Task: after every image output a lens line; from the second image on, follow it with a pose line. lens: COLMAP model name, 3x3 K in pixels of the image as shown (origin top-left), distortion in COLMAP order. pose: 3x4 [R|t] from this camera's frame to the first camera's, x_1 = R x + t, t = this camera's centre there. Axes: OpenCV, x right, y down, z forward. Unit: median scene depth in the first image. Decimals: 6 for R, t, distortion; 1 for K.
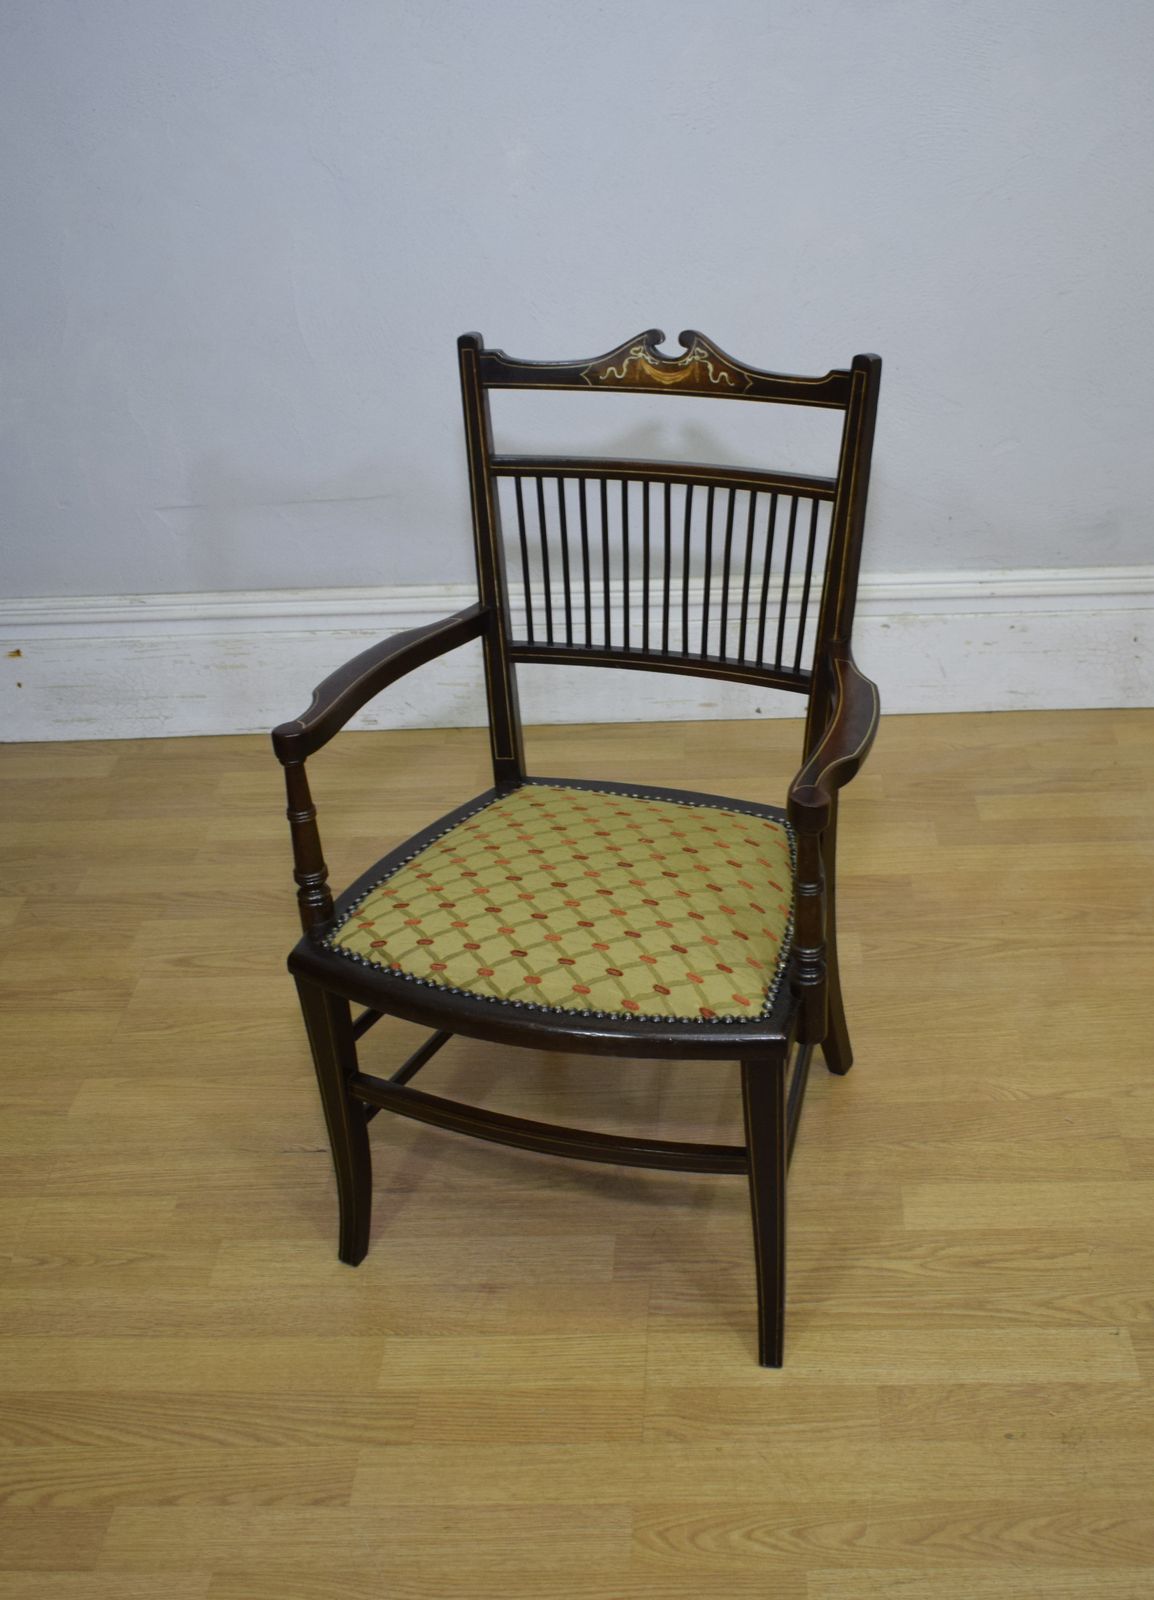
lens RADIAL K [[1852.1, 0, 646.6], [0, 1852.1, 802.5], [0, 0, 1]] dist [-0.020571, -0.001242]
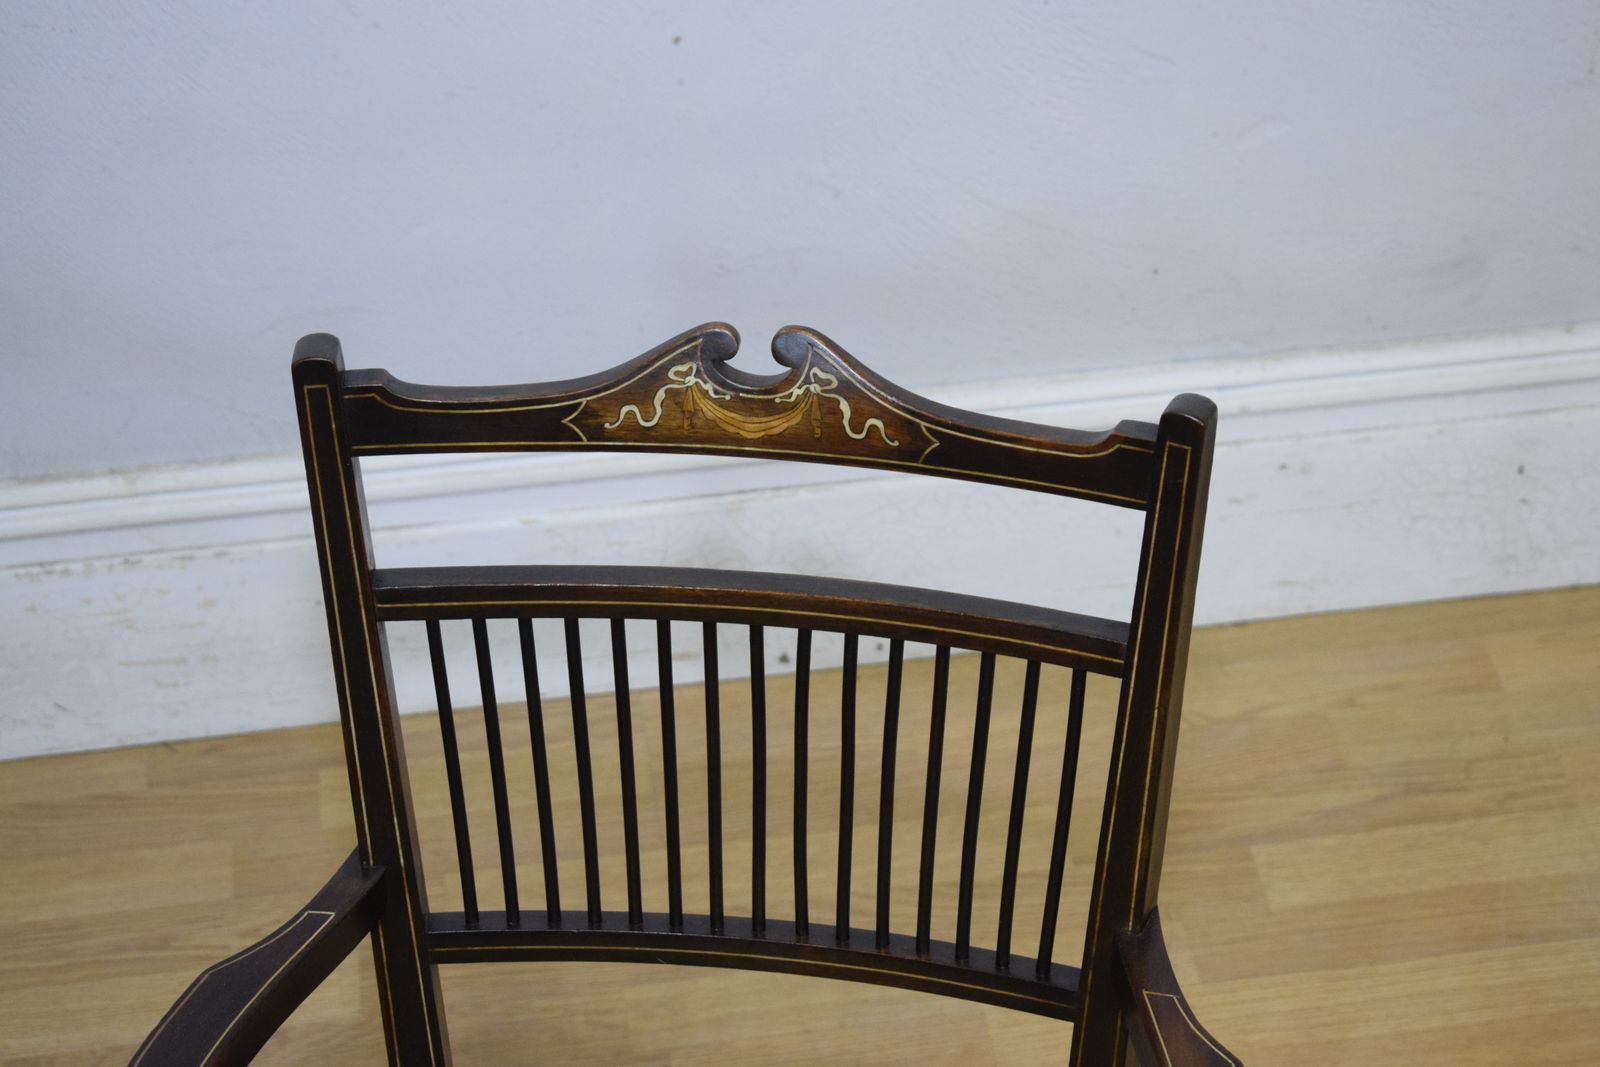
lens RADIAL K [[3652.8, 0, 804.2], [0, 3652.8, 536.6], [0, 0, 1]] dist [-0.041214, 0.256576]
pose [[0.986015, -0.087725, 0.141697, -0.108763], [0.071654, 0.990801, 0.114799, -0.303040], [-0.150465, -0.103040, 0.983231, 0.074055]]
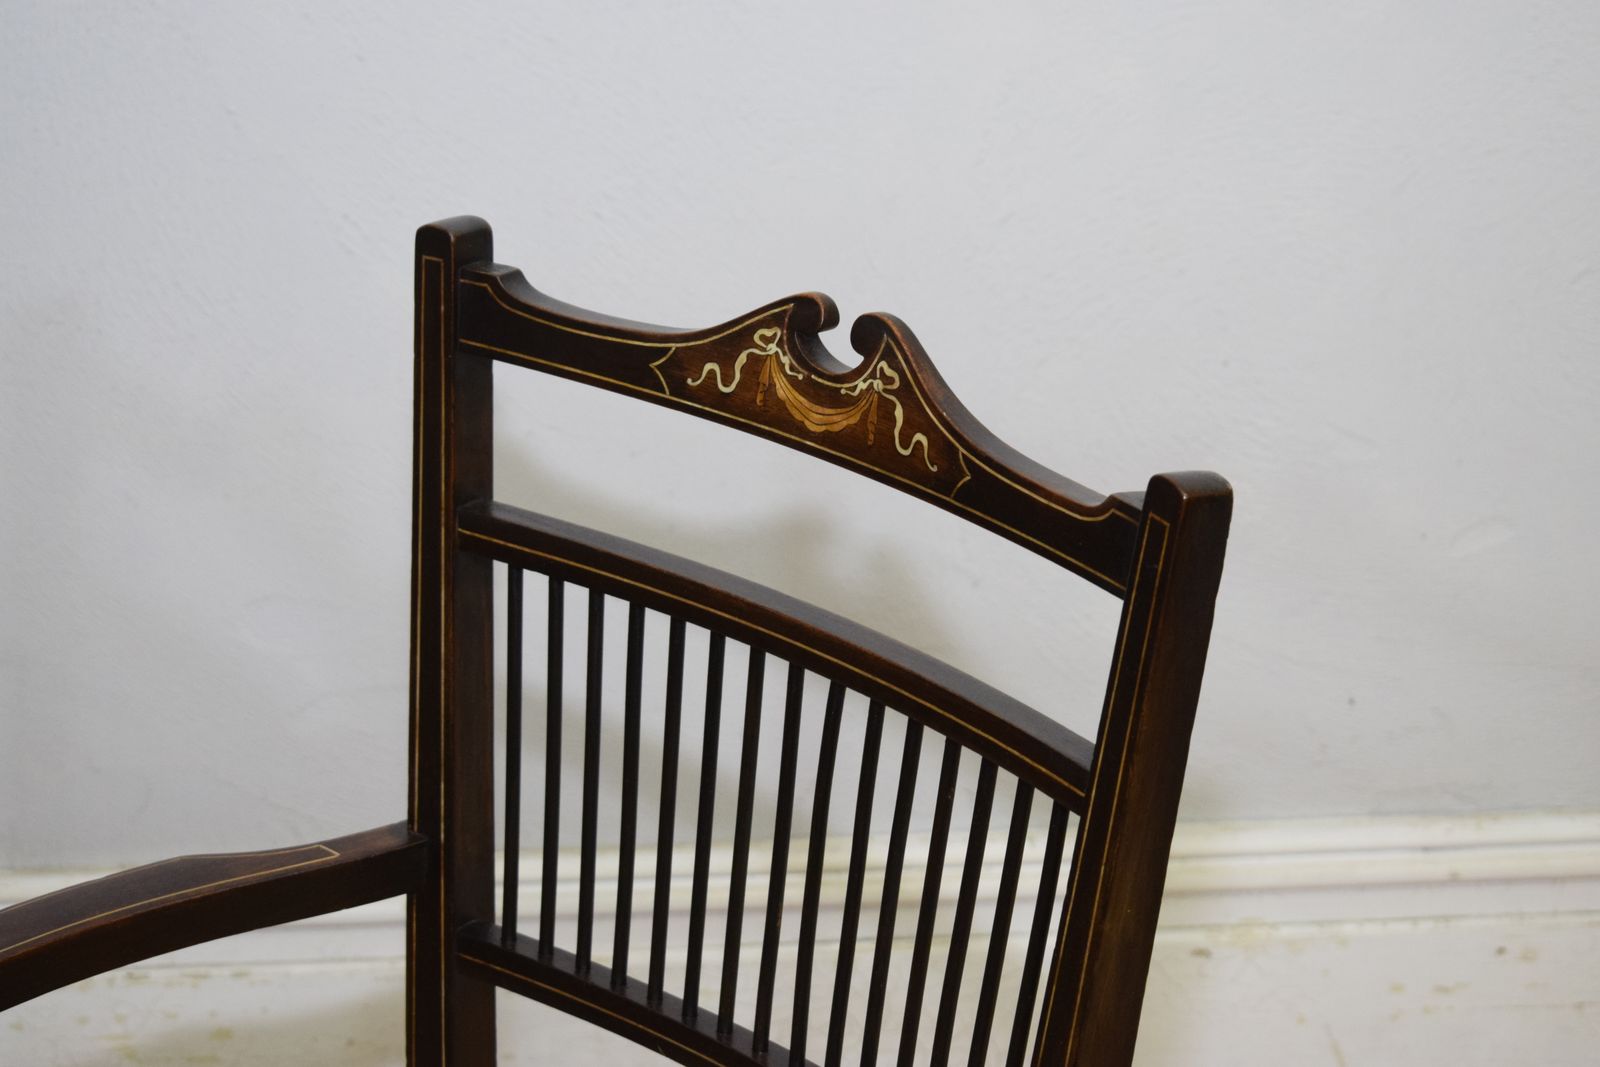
lens RADIAL K [[3652.8, 0, 804.2], [0, 3652.8, 536.6], [0, 0, 1]] dist [-0.041214, 0.256576]
pose [[0.901889, 0.204344, -0.380579, 0.315181], [-0.231556, 0.972458, -0.026595, -0.178986], [0.364662, 0.112111, 0.924366, 0.254925]]
